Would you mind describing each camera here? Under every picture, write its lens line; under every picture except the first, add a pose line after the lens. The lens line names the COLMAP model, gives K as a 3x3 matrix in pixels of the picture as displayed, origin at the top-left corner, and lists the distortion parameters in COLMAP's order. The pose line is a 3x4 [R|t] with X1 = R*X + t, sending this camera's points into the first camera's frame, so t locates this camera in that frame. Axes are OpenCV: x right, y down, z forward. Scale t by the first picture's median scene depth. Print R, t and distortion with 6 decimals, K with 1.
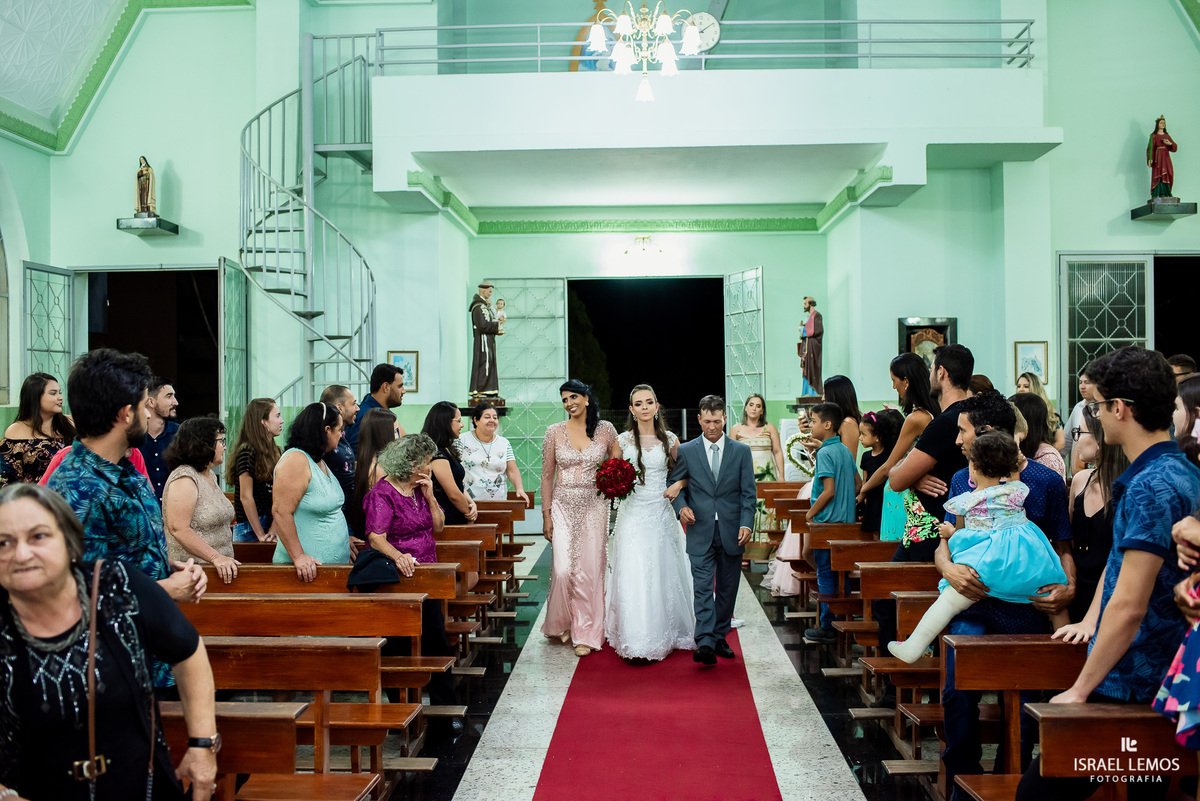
lens RADIAL K [[1103.9, 0, 598.2], [0, 1103.9, 405.5], [0, 0, 1]] dist [-0.092161, 0.074132]
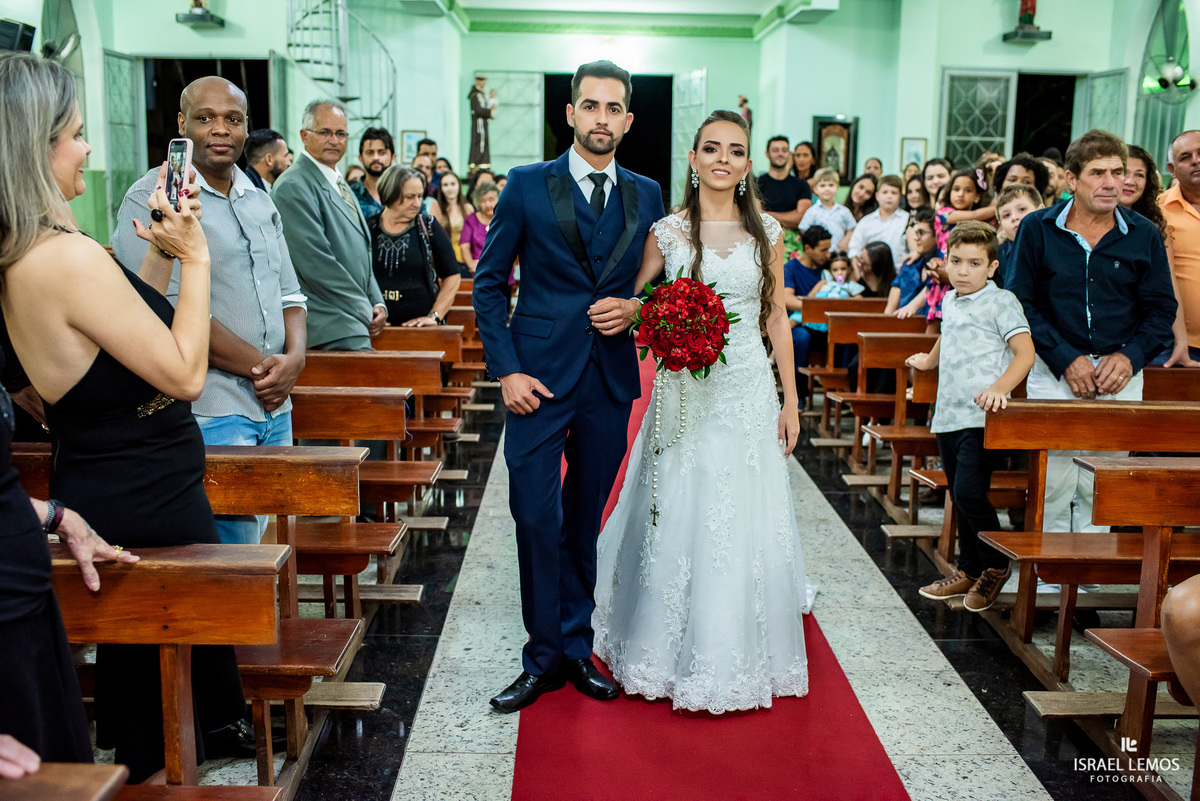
lens RADIAL K [[1103.9, 0, 592.4], [0, 1103.9, 393.1], [0, 0, 1]] dist [-0.092161, 0.074132]
pose [[0.998365, 0.015938, 0.054897, -0.040939], [-0.025509, 0.983637, 0.178346, 0.015753], [-0.051157, -0.179455, 0.982435, -0.270613]]
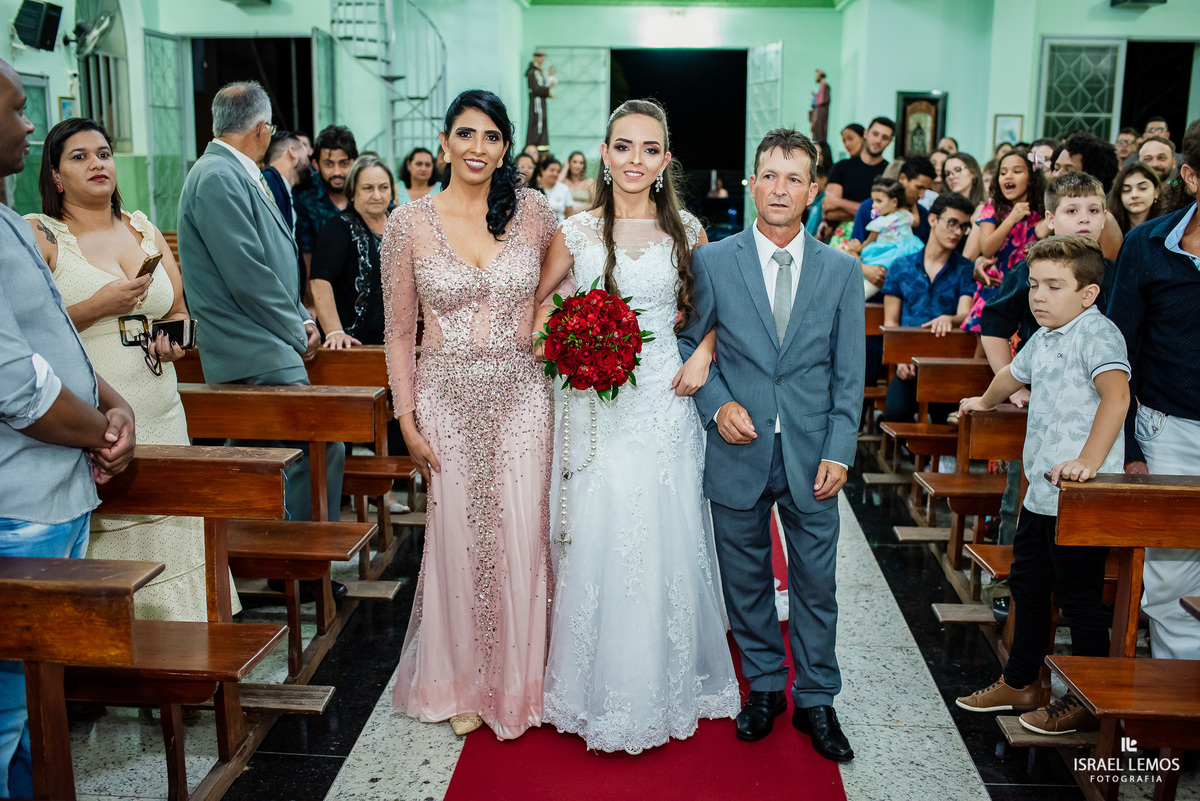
lens RADIAL K [[1103.9, 0, 601.3], [0, 1103.9, 394.5], [0, 0, 1]] dist [-0.092161, 0.074132]
pose [[0.999443, 0.024472, -0.022677, -0.002692], [-0.019446, 0.979590, 0.200065, 0.009695], [0.027111, -0.199513, 0.979520, -0.192445]]
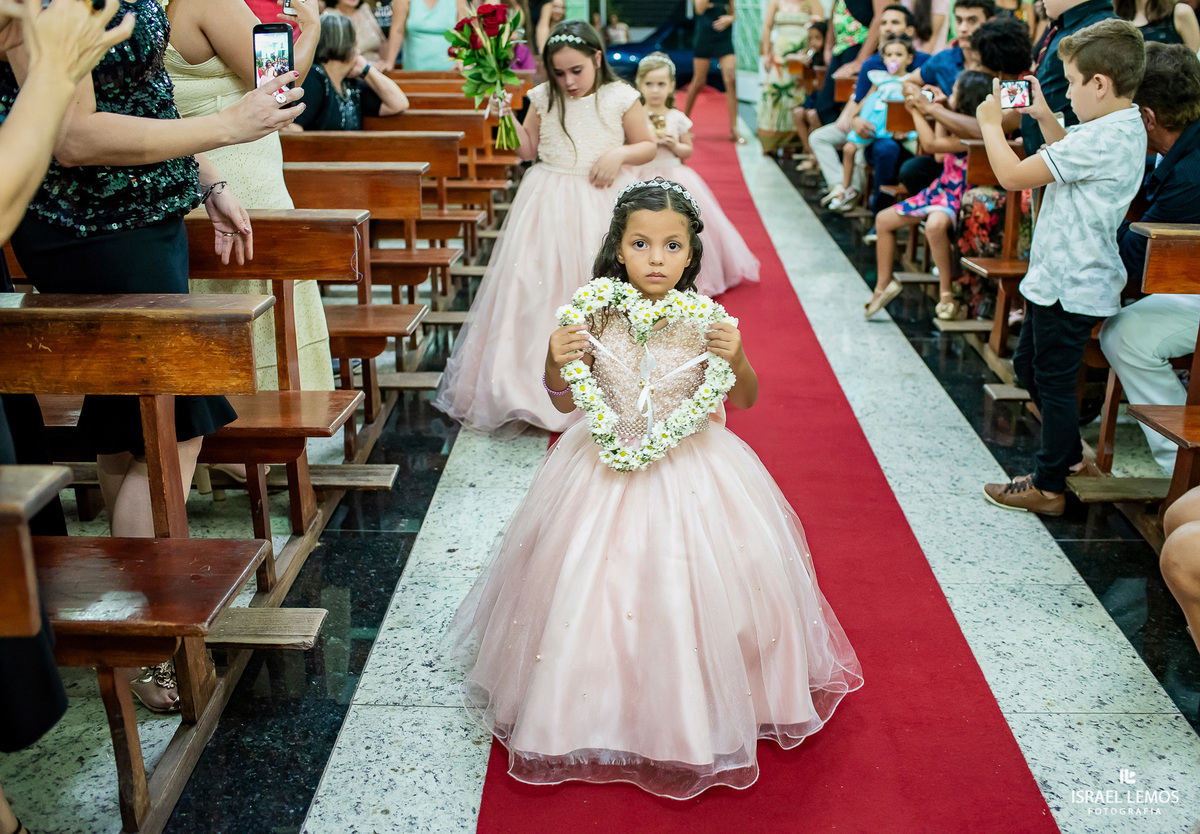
lens RADIAL K [[1152.1, 0, 626.2], [0, 1152.1, 388.3], [0, 0, 1]] dist [-0.072195, 0.000000]
pose [[0.999340, 0.009887, 0.034941, -0.028486], [-0.020578, 0.946991, 0.320599, 0.028702], [-0.029919, -0.321107, 0.946570, -0.202048]]
